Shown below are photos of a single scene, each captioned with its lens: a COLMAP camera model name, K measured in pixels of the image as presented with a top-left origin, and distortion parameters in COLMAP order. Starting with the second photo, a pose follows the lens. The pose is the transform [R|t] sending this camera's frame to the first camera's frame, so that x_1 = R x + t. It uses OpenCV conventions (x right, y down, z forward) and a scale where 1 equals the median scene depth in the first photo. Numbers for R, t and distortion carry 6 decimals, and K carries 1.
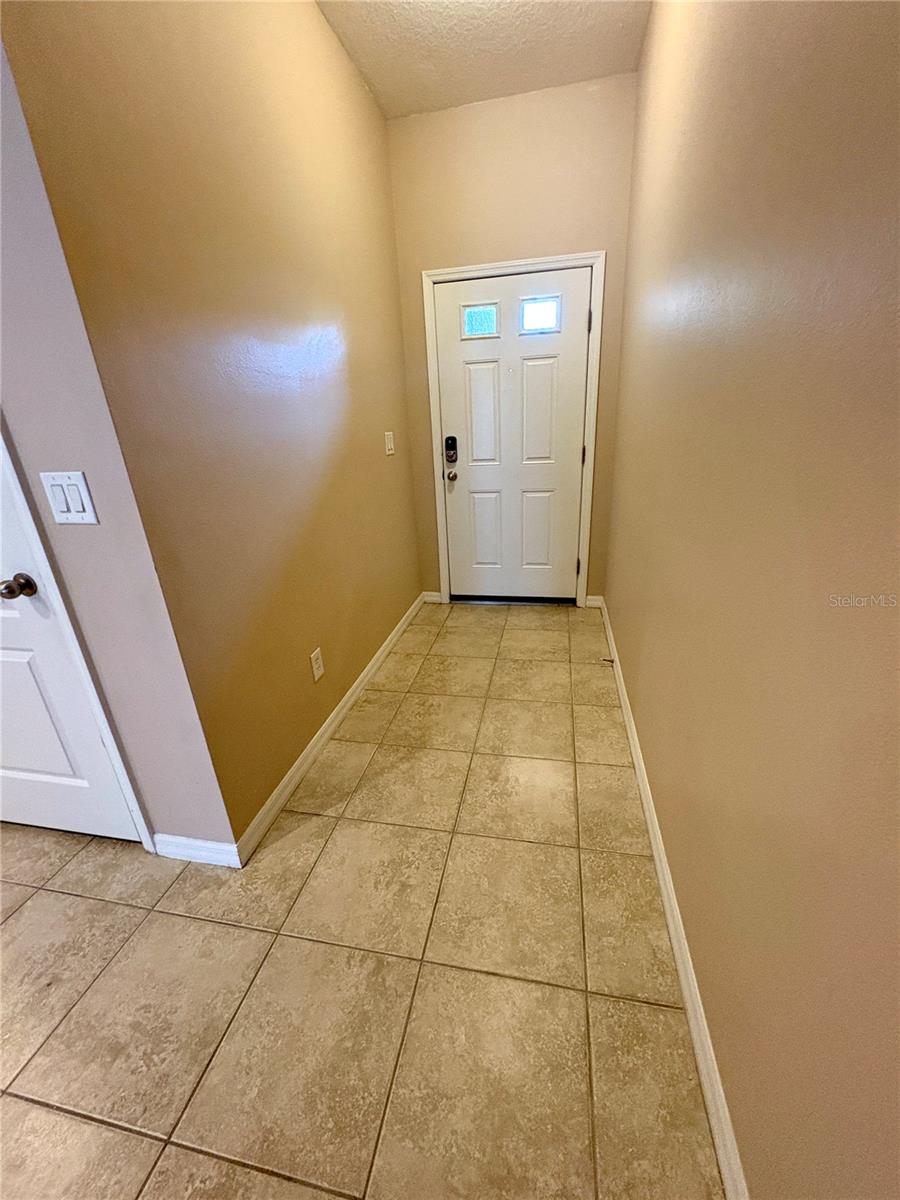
lens RADIAL K [[475.1, 0, 450.0], [0, 475.1, 600.0], [0, 0, 1]] dist [-0.000722, 0.000437]
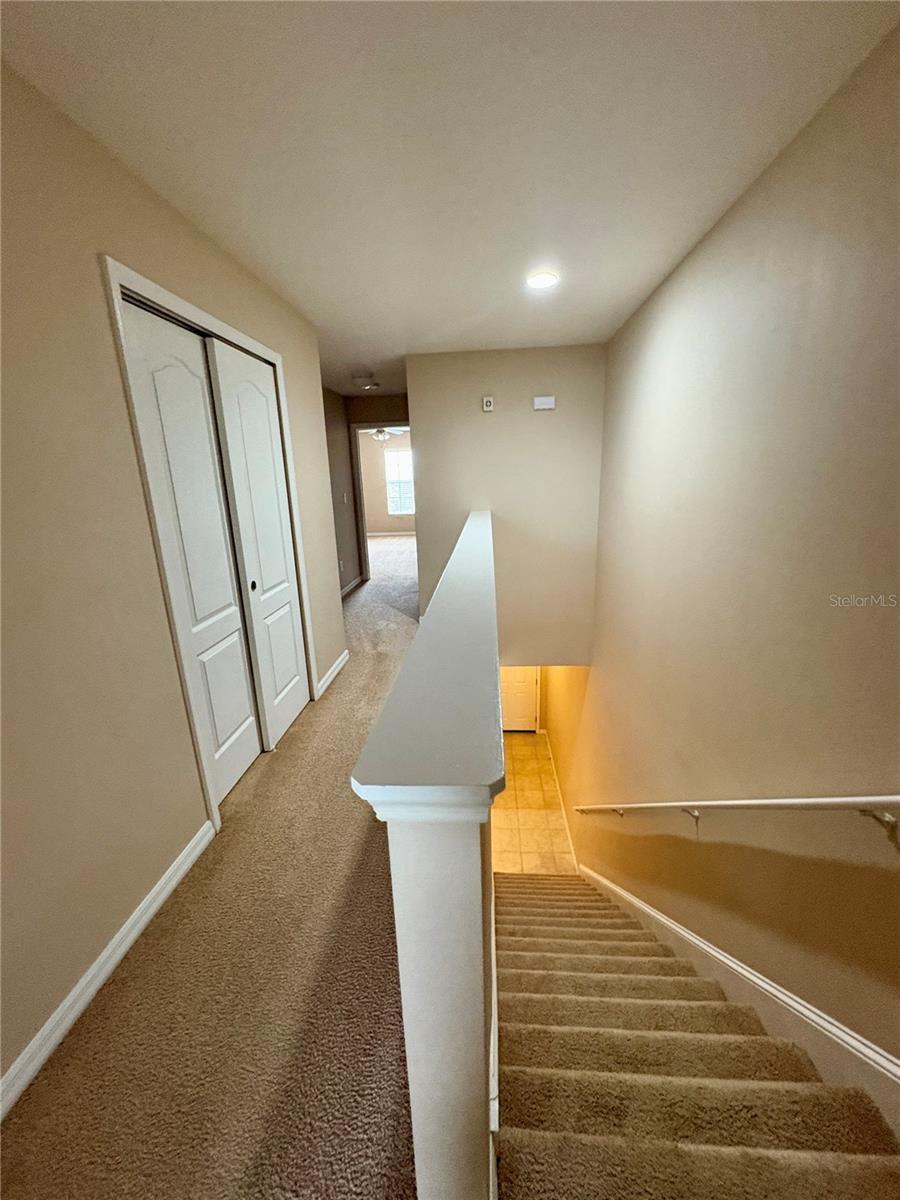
lens RADIAL K [[475.1, 0, 450.0], [0, 475.1, 600.0], [0, 0, 1]] dist [-0.000722, 0.000437]
pose [[0.990820, -0.011927, 0.134664, -0.643758], [0.026707, 0.993739, -0.108491, -0.524632], [-0.132527, 0.111091, 0.984934, -1.883462]]
